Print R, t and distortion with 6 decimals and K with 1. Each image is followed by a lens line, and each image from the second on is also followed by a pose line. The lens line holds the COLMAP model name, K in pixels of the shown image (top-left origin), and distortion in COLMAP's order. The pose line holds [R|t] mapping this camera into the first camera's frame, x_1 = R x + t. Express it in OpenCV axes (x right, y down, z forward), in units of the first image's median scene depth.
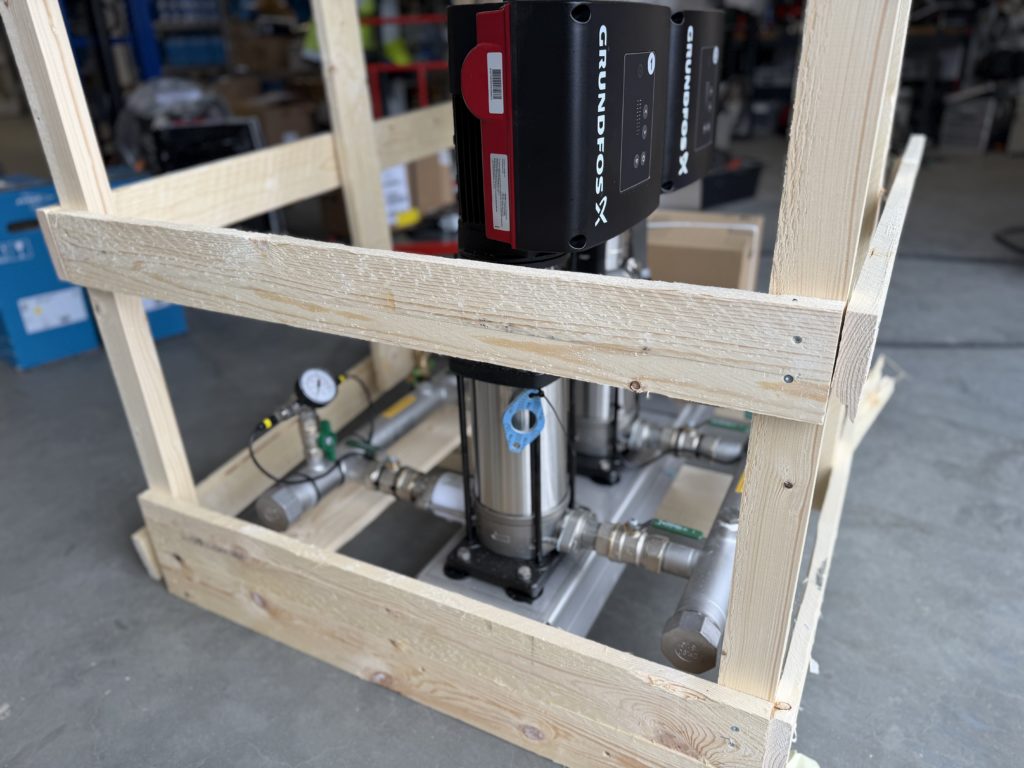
lens RADIAL K [[709.8, 0, 509.2], [0, 709.8, 414.6], [0, 0, 1]] dist [0.003758, 0.000190]
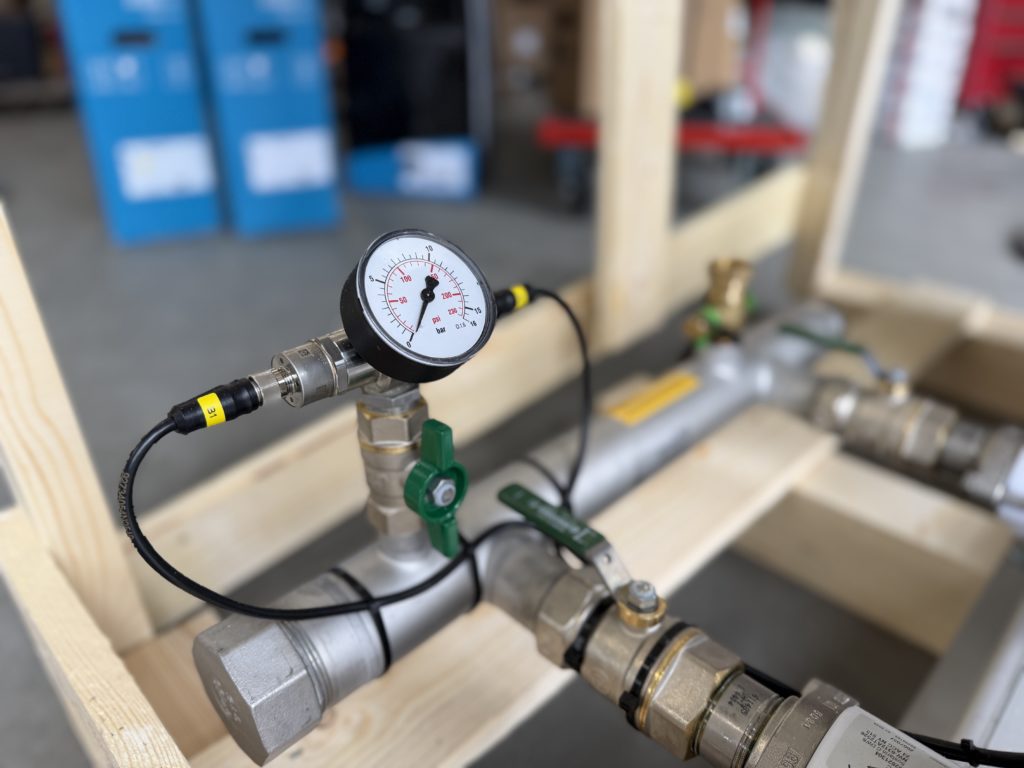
lens RADIAL K [[709.8, 0, 509.2], [0, 709.8, 414.6], [0, 0, 1]] dist [0.003758, 0.000190]
pose [[0.954053, 0.183296, -0.237033, -0.153091], [-0.167695, 0.982205, 0.084563, -0.023553], [0.248316, -0.040928, 0.967814, 0.675853]]
